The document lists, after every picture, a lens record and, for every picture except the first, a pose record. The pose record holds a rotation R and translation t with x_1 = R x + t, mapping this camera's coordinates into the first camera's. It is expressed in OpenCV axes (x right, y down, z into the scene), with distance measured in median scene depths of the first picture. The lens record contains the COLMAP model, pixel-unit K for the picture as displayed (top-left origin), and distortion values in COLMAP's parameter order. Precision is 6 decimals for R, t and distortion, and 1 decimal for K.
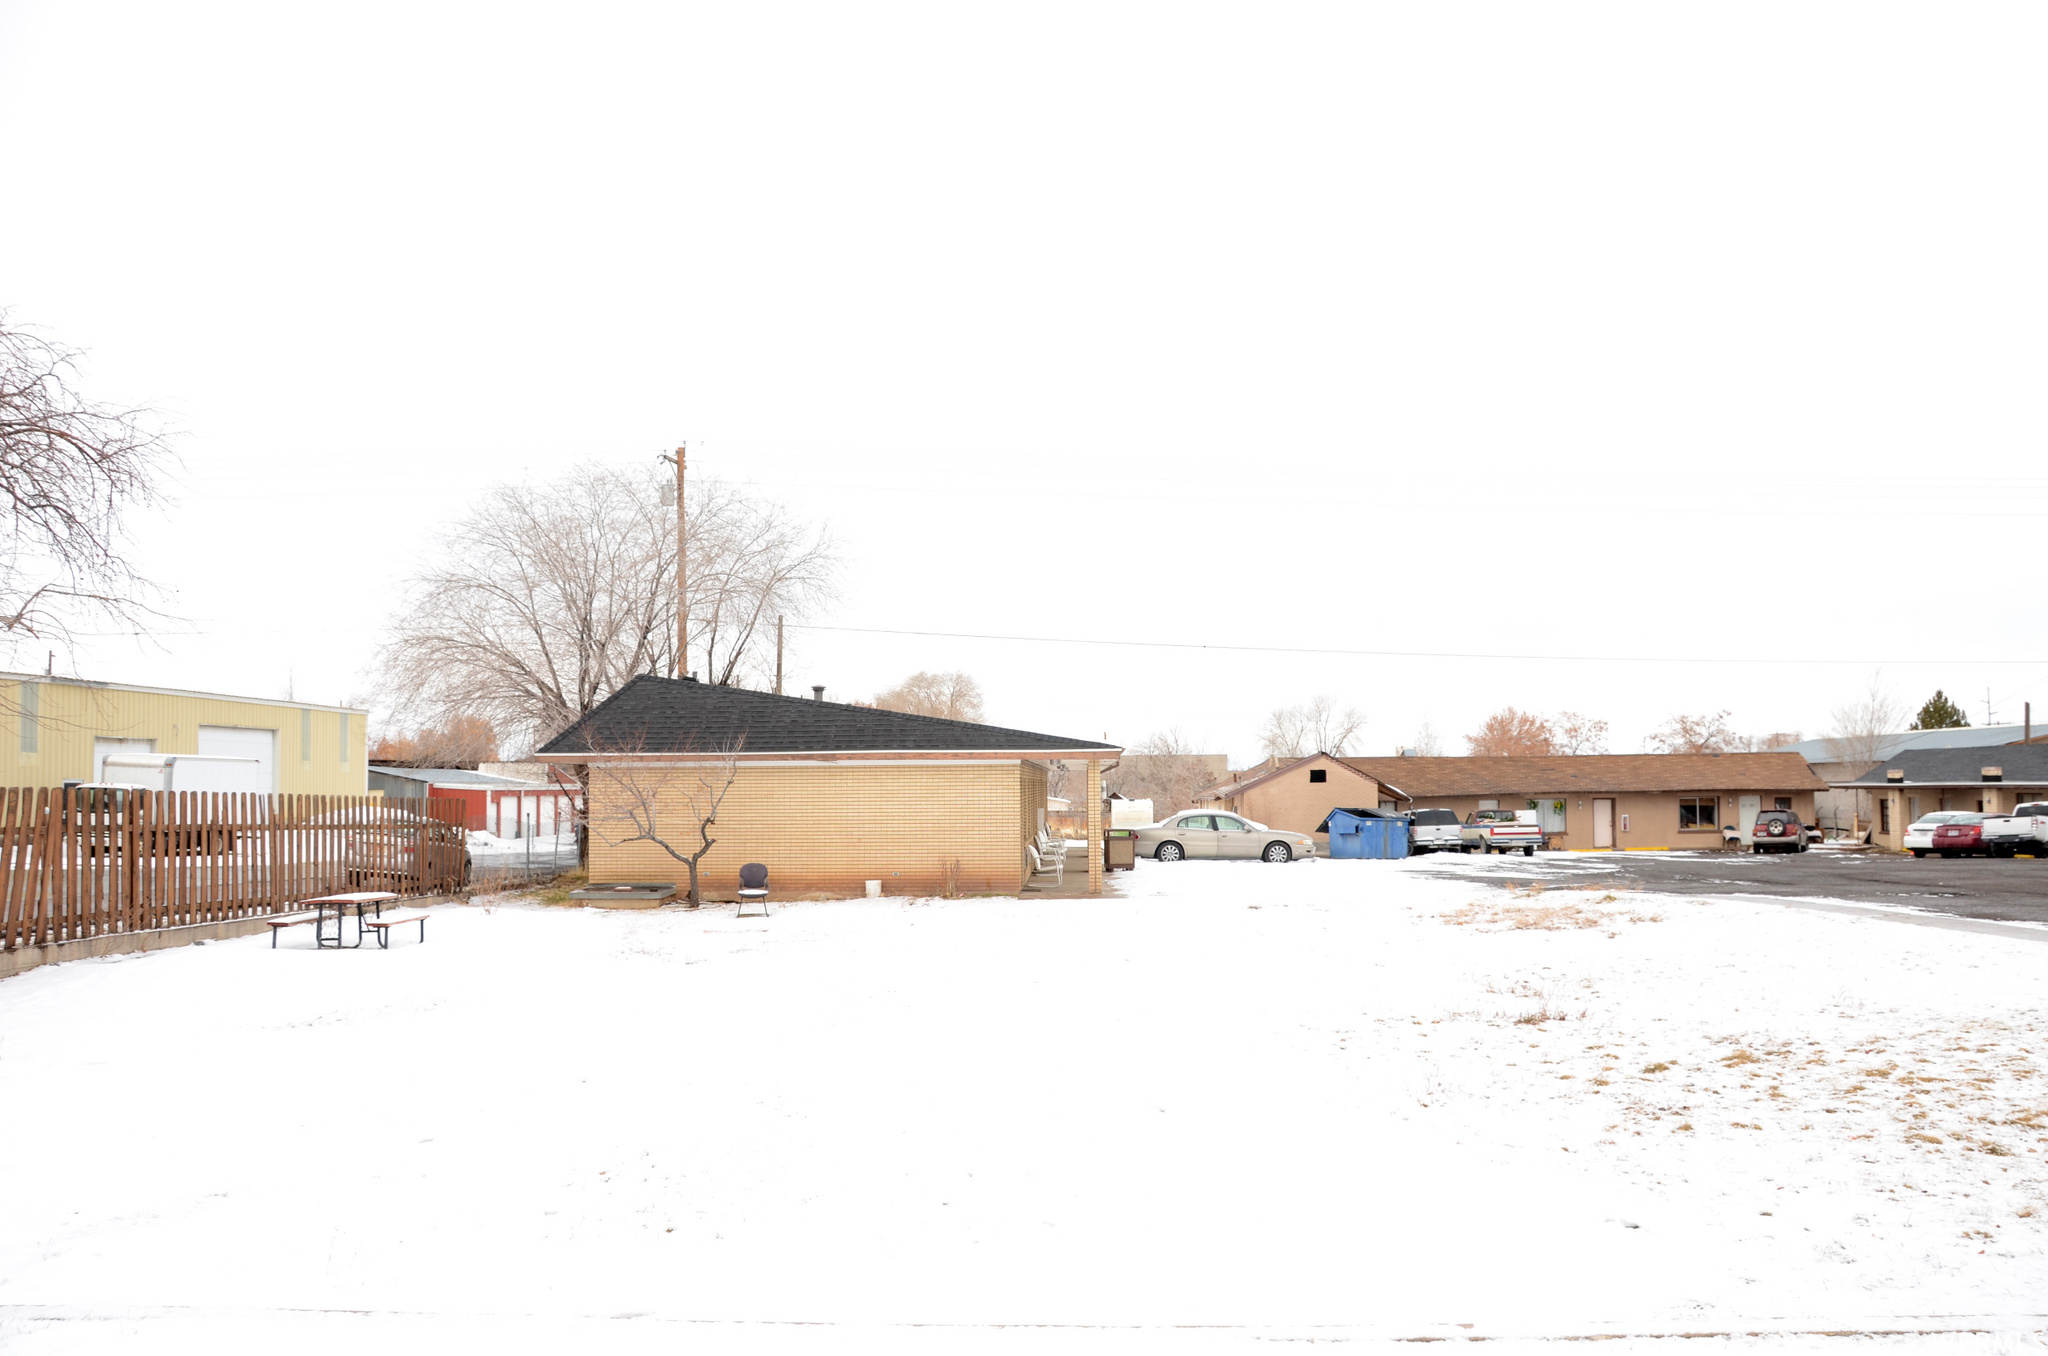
lens RADIAL K [[1585.1, 0, 1034.7], [0, 1585.1, 687.1], [0, 0, 1]] dist [-0.166287, 0.120302]
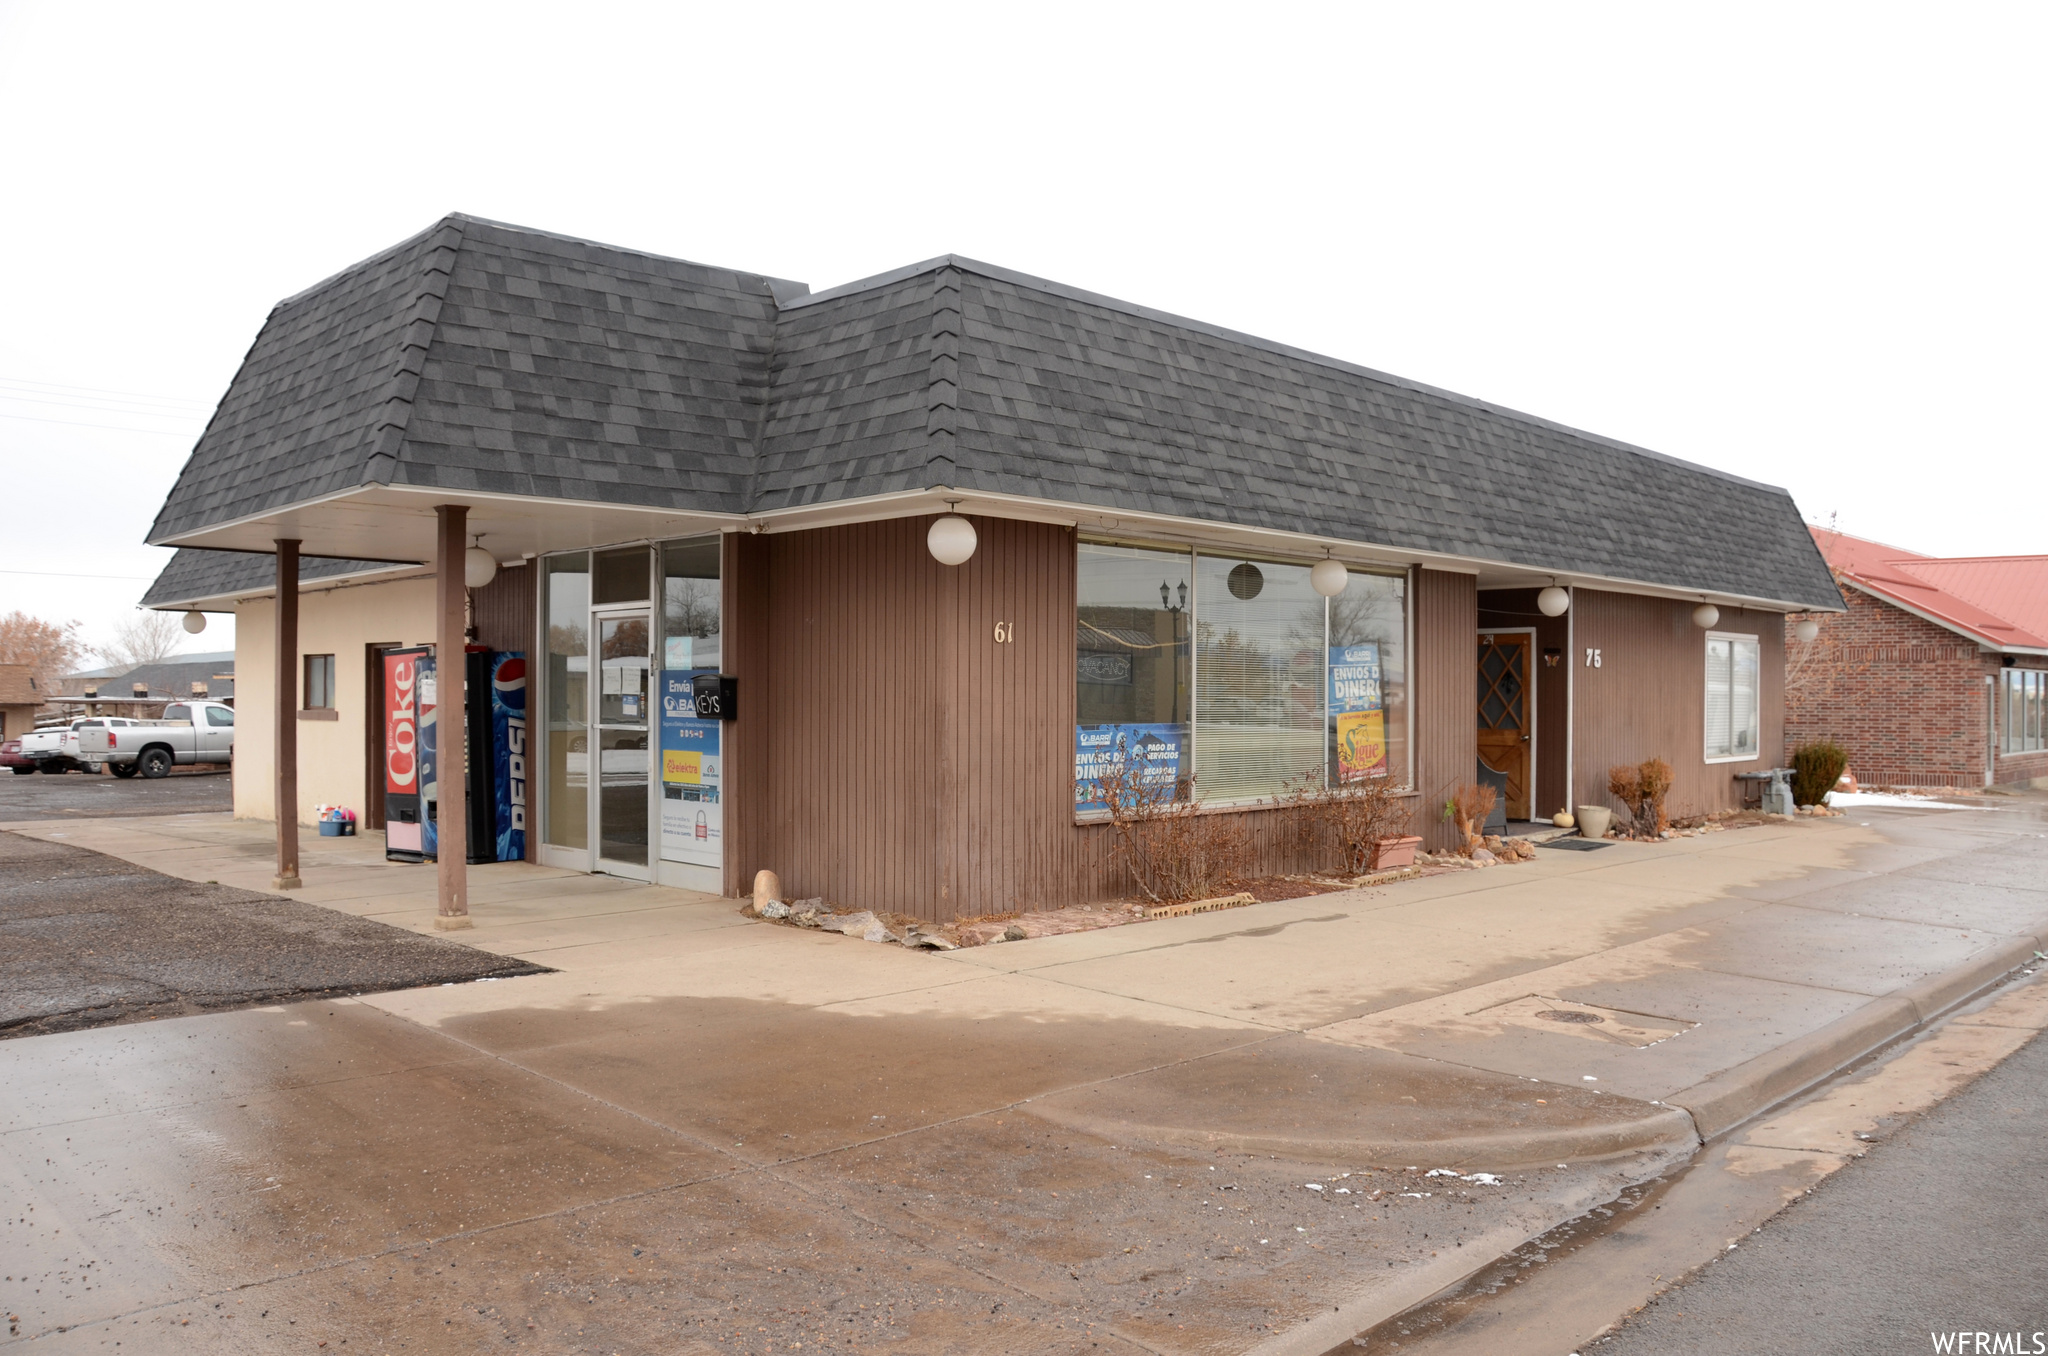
lens RADIAL K [[1585.1, 0, 1034.7], [0, 1585.1, 687.1], [0, 0, 1]] dist [-0.166287, 0.120302]
pose [[0.675443, 0.013202, 0.737294, 0.293412], [-0.052805, 0.998139, 0.030503, -0.006093], [-0.735519, -0.059536, 0.674883, -0.112197]]
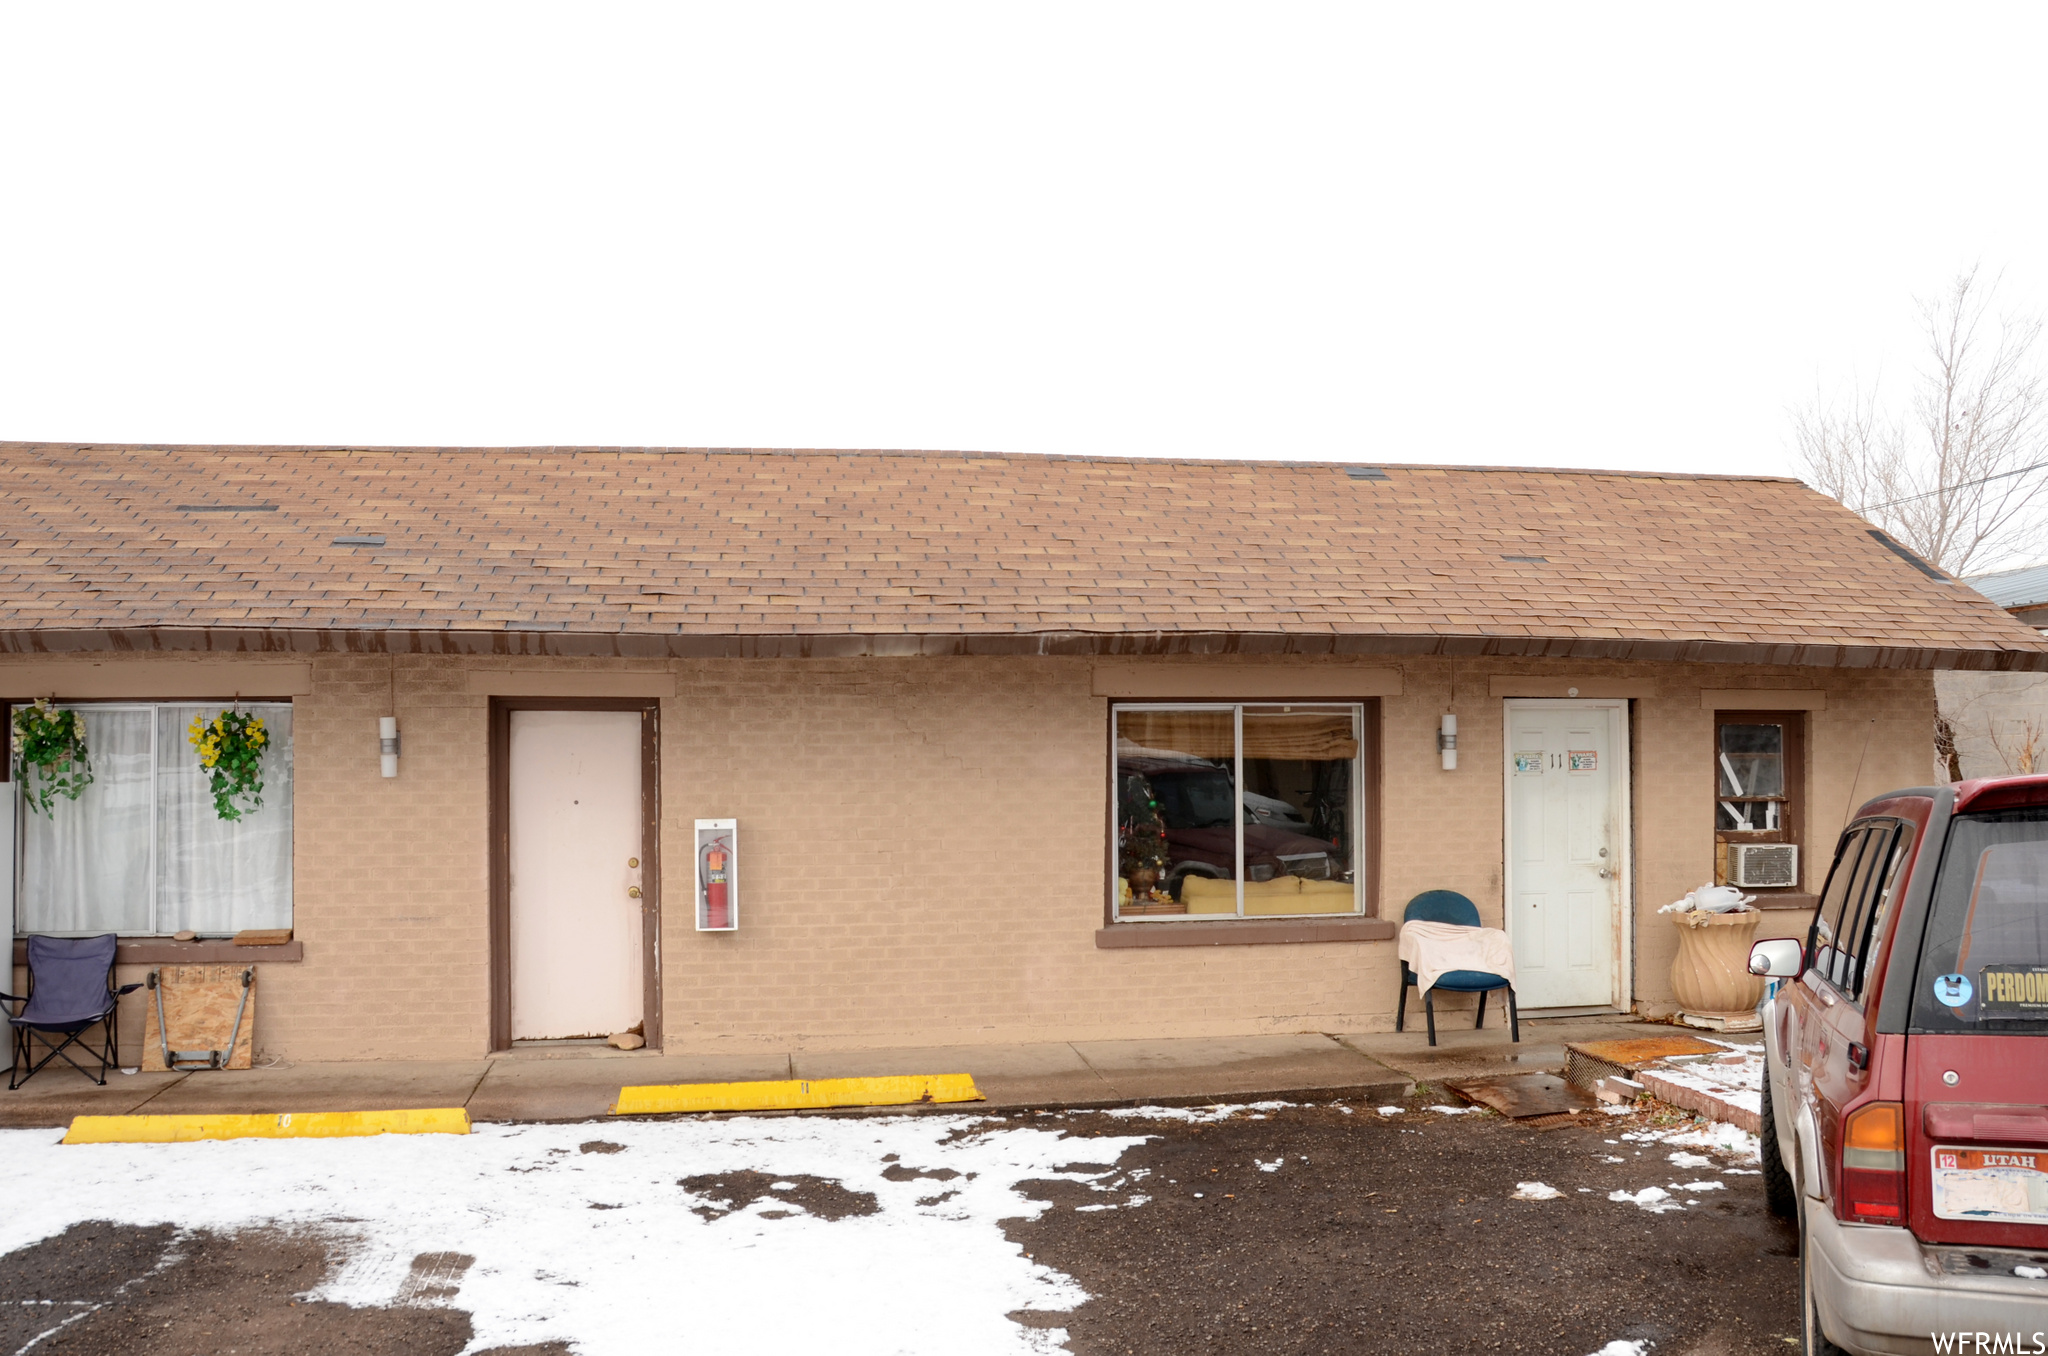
lens RADIAL K [[1673.5, 0, 1034.6], [0, 1673.5, 689.2], [0, 0, 1]] dist [-0.165779, 0.124895]
pose [[0.981506, 0.009325, 0.191205, 0.464847], [-0.012088, 0.999839, 0.013288, 0.083504], [-0.191050, -0.015354, 0.981460, 1.034643]]
